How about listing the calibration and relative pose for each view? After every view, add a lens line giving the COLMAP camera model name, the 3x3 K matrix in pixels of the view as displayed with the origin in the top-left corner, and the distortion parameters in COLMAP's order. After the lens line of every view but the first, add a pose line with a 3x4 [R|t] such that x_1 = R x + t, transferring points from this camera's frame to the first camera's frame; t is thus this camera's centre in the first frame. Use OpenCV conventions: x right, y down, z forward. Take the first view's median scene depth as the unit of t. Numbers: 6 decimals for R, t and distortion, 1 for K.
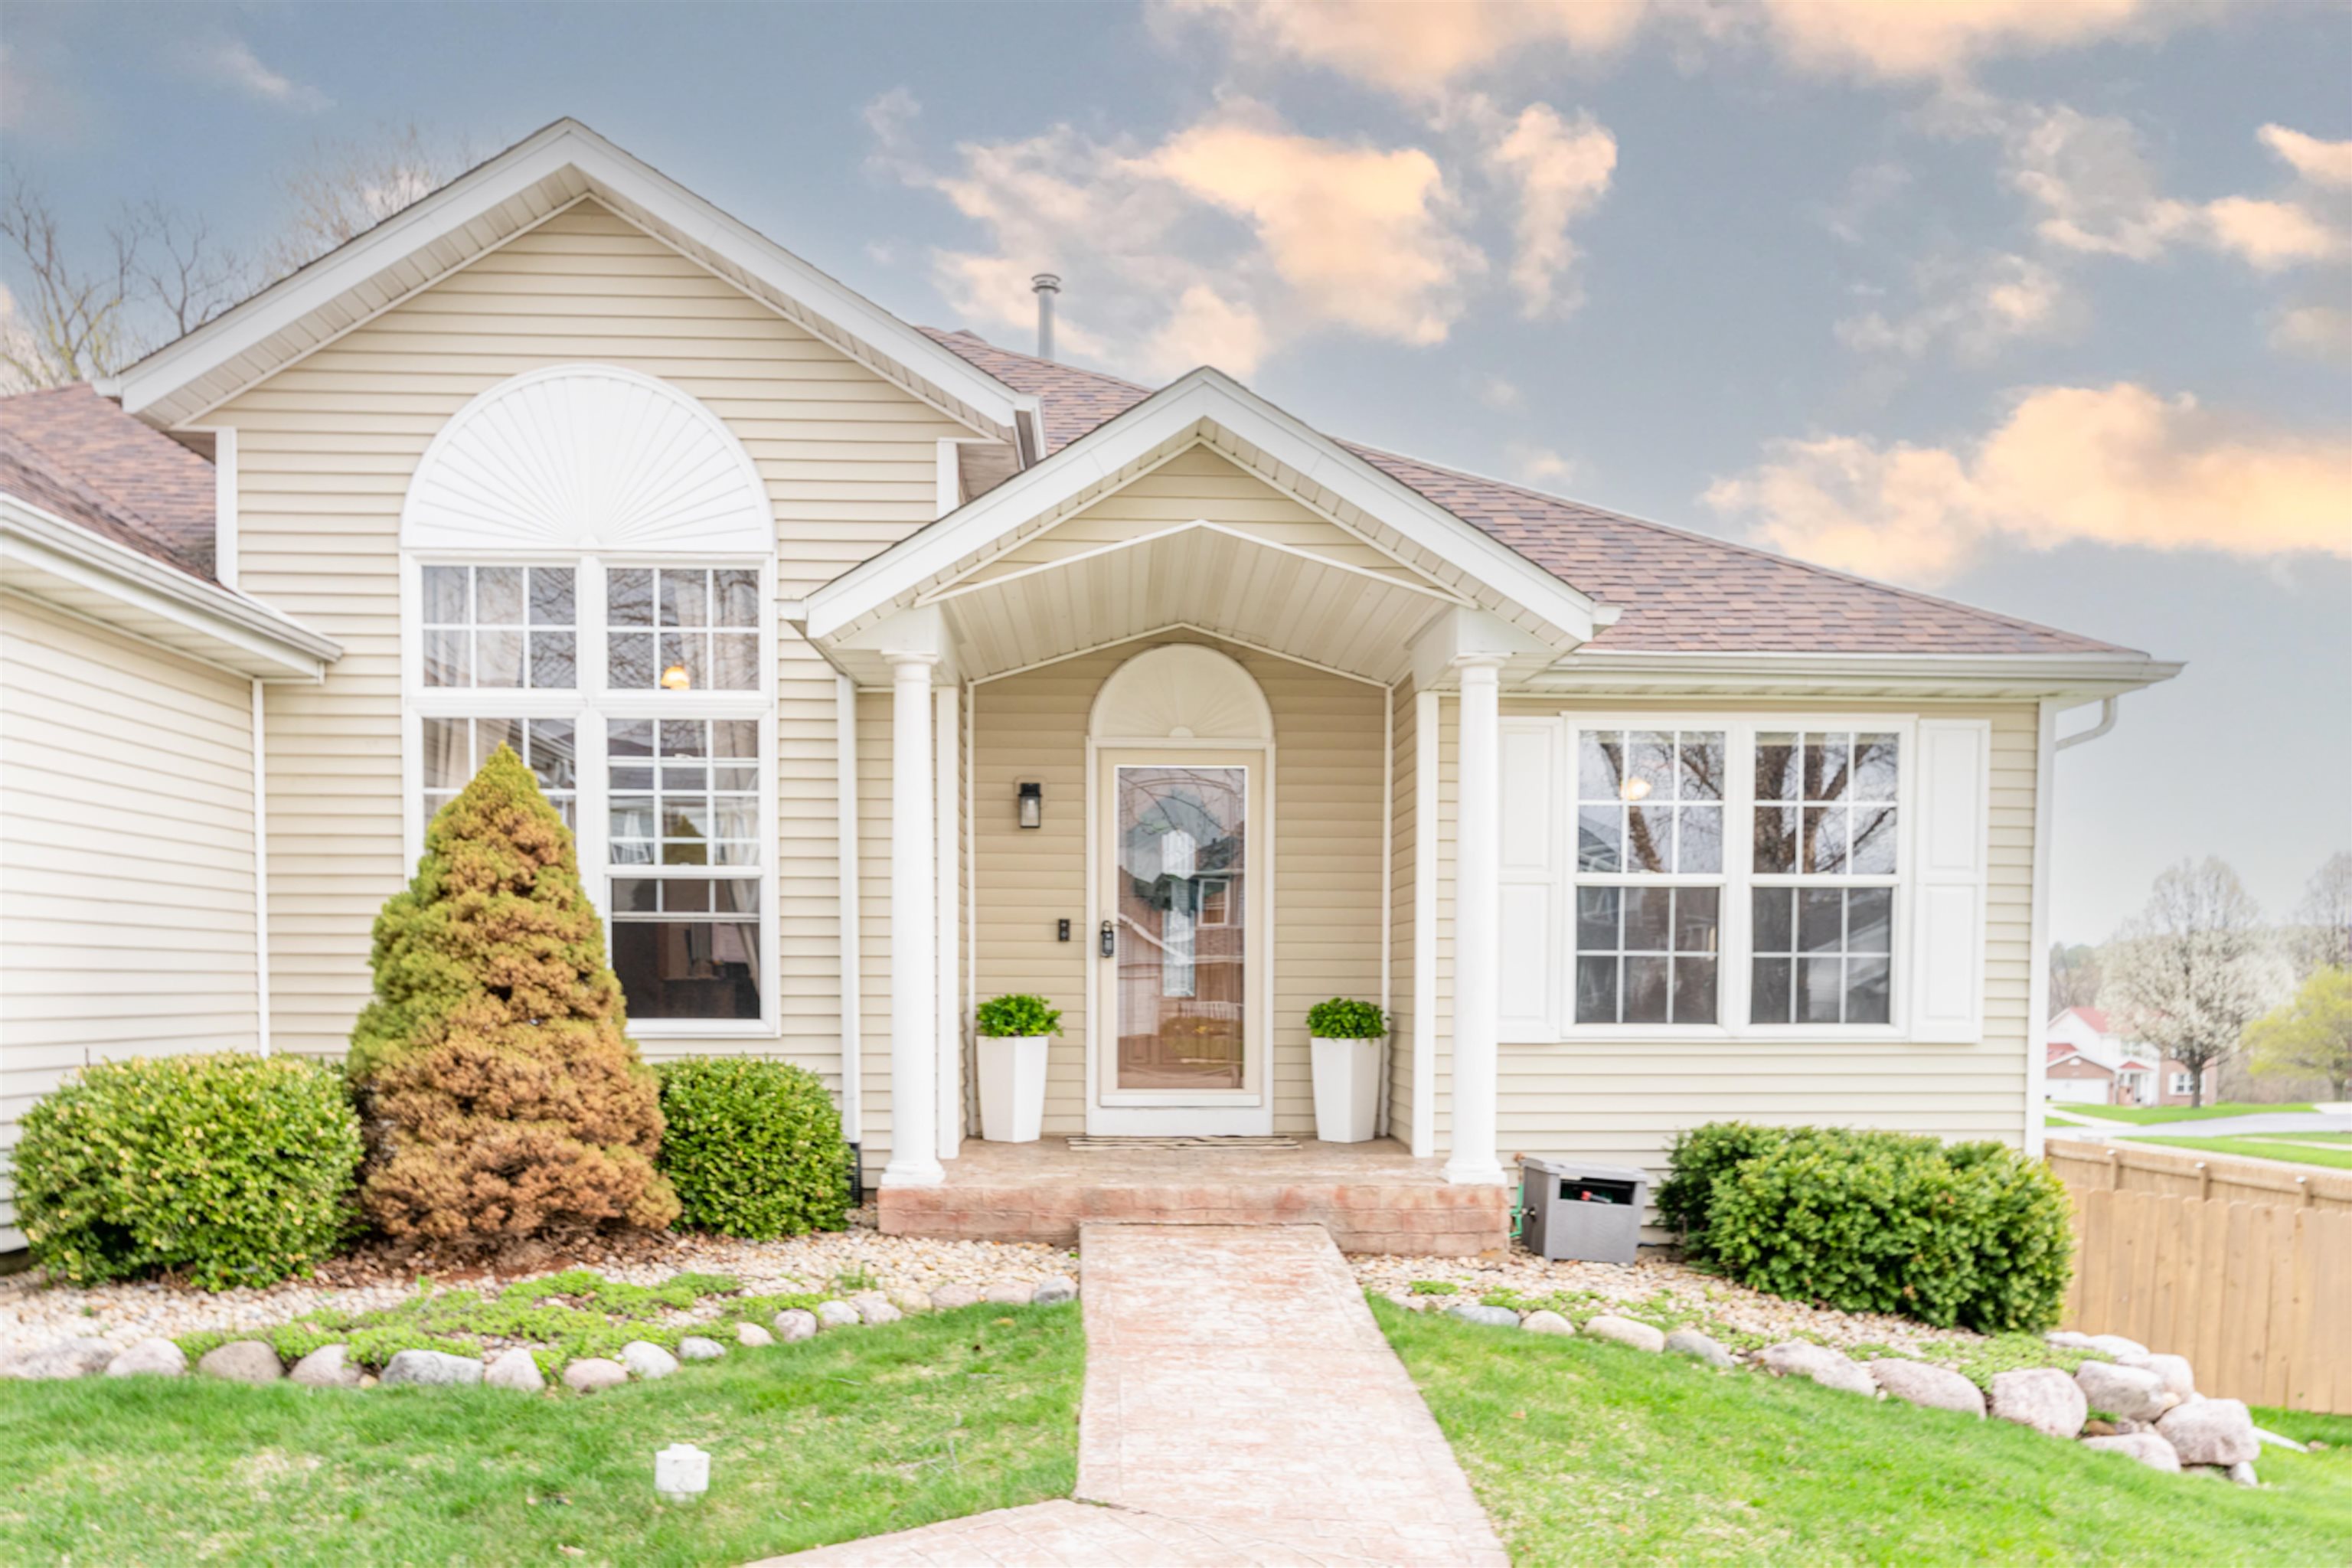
lens RADIAL K [[1725.9, 0, 1175.7], [0, 1725.9, 819.4], [0, 0, 1]] dist [0.003178, -0.002639]
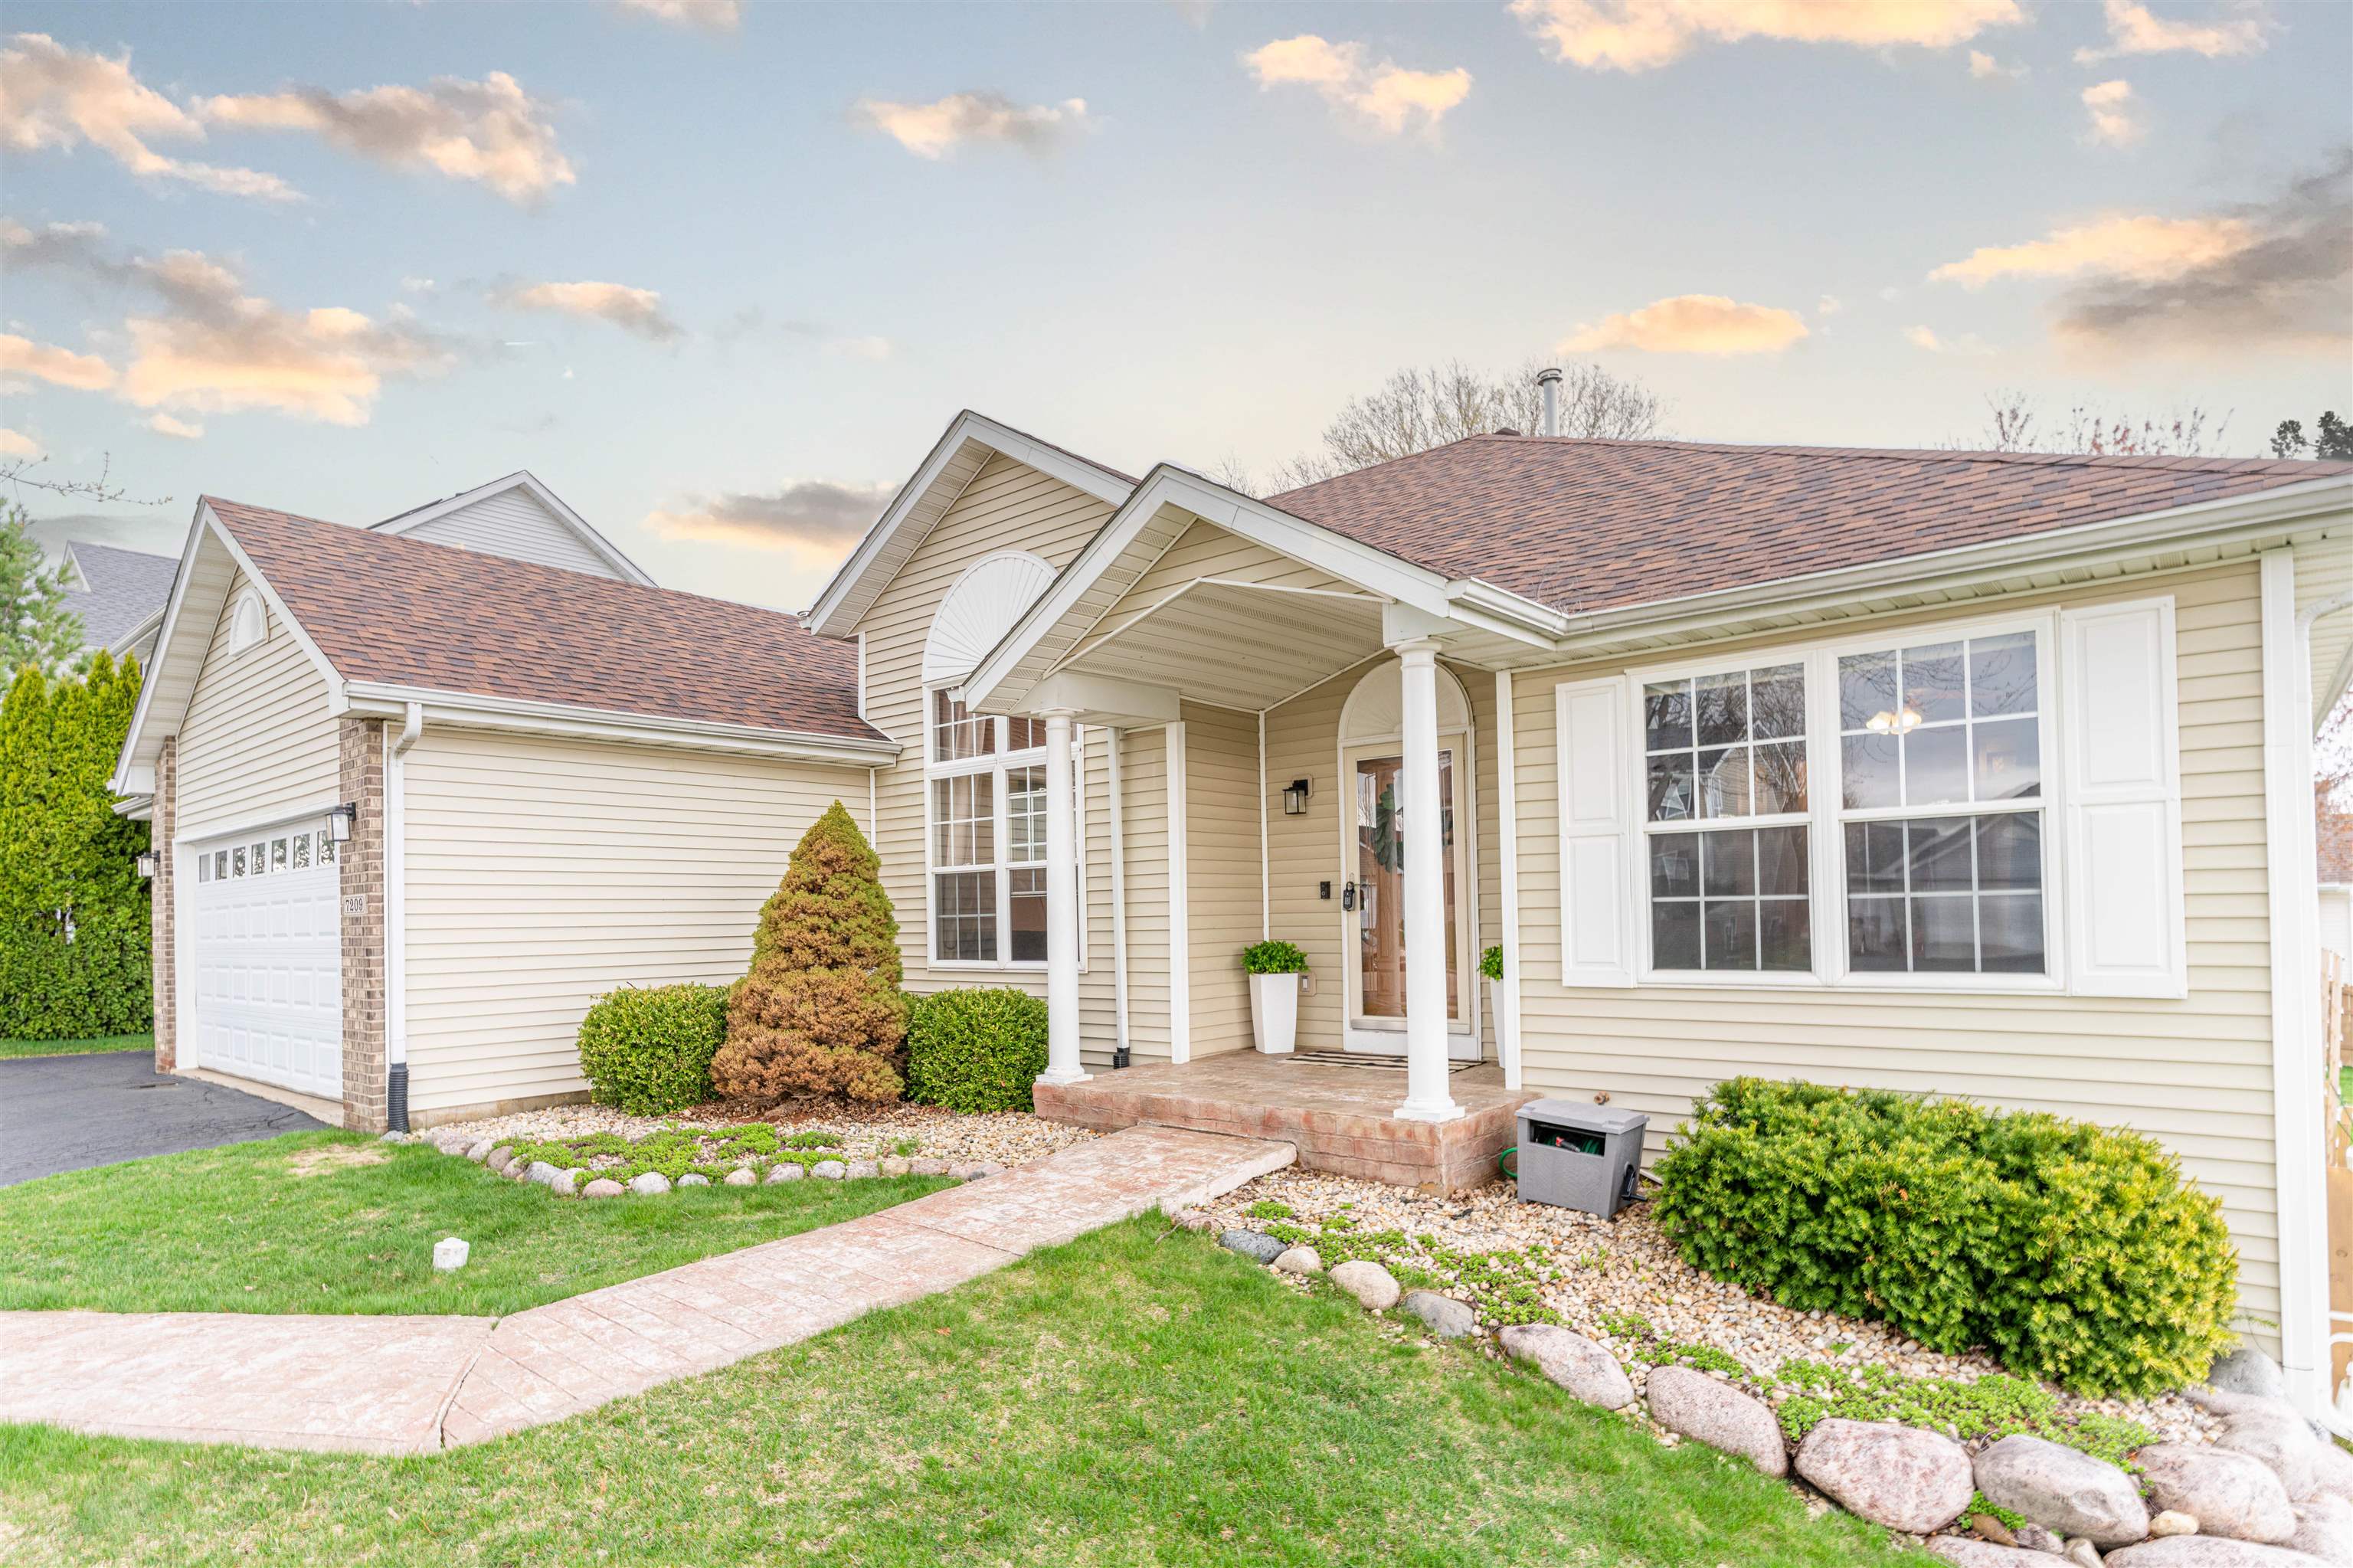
lens RADIAL K [[1177.5, 0, 1150.4], [0, 1177.5, 747.3], [0, 0, 1]] dist [0.002403, 0.000376]
pose [[0.741716, -0.113965, -0.660961, 0.549586], [0.085424, 0.993485, -0.075439, 0.016073], [0.665252, -0.000508, 0.746619, 0.312110]]
